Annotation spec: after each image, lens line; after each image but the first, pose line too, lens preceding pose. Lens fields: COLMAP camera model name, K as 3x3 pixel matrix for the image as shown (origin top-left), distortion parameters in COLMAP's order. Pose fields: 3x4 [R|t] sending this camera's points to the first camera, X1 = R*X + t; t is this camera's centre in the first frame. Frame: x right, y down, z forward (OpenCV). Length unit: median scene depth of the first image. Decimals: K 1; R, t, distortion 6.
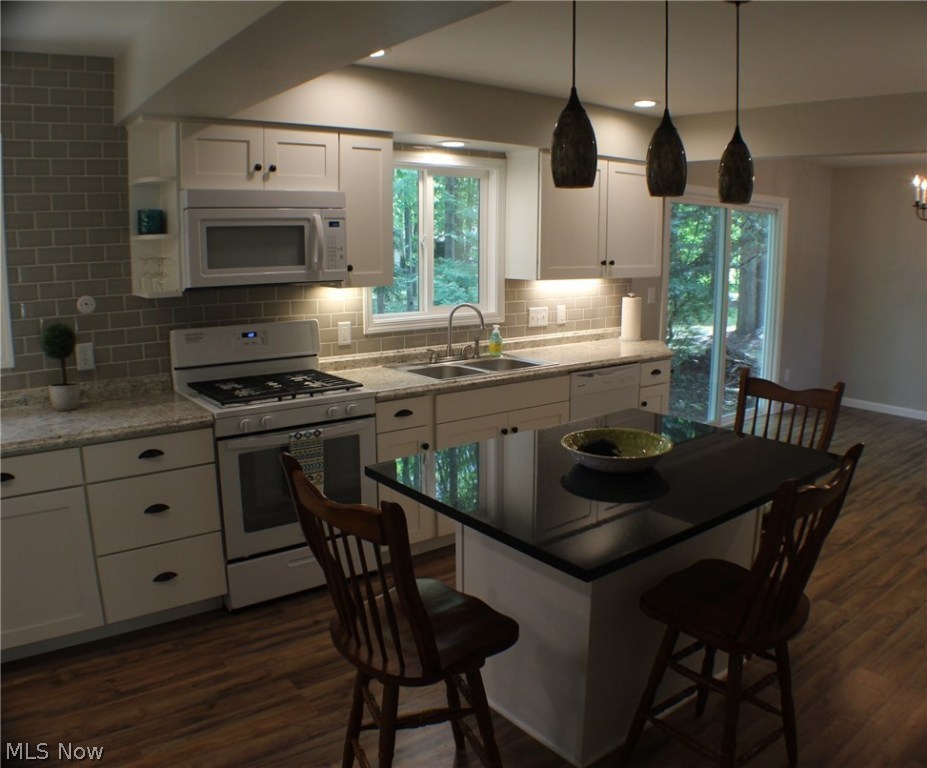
lens RADIAL K [[730.9, 0, 463.5], [0, 730.9, 384.0], [0, 0, 1]] dist [-0.231474, 0.081550]
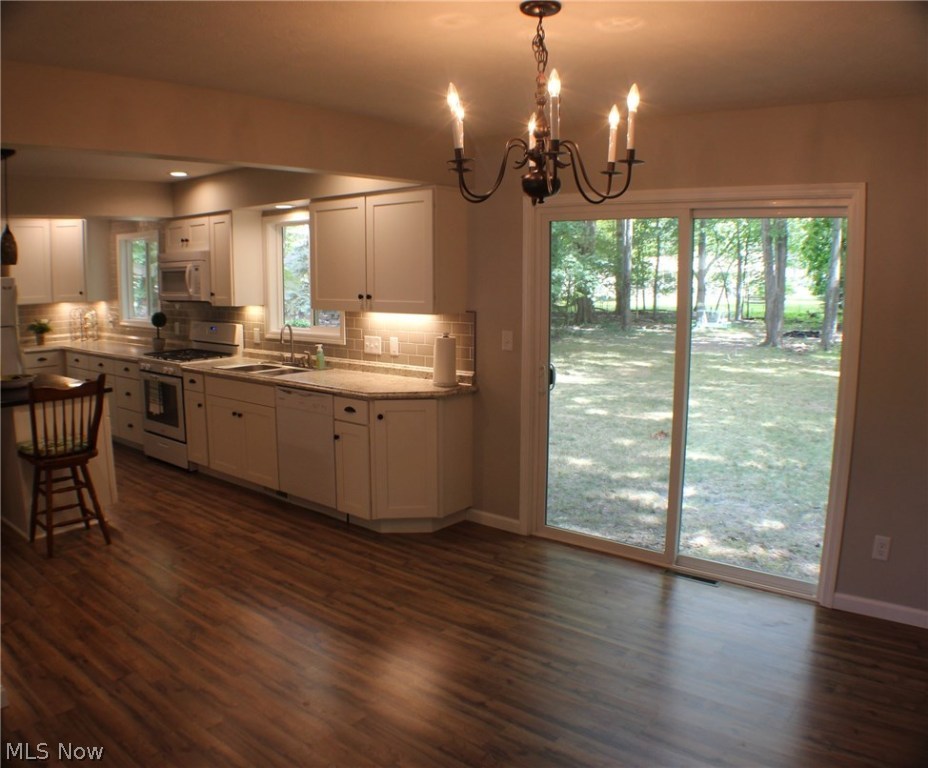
lens RADIAL K [[731.6, 0, 464.0], [0, 731.6, 384.0], [0, 0, 1]] dist [-0.231474, 0.081550]
pose [[0.244932, 0.148727, -0.958065, 1.391722], [-0.182258, 0.977610, 0.105167, -0.203982], [0.952255, 0.148856, 0.266555, 0.986348]]
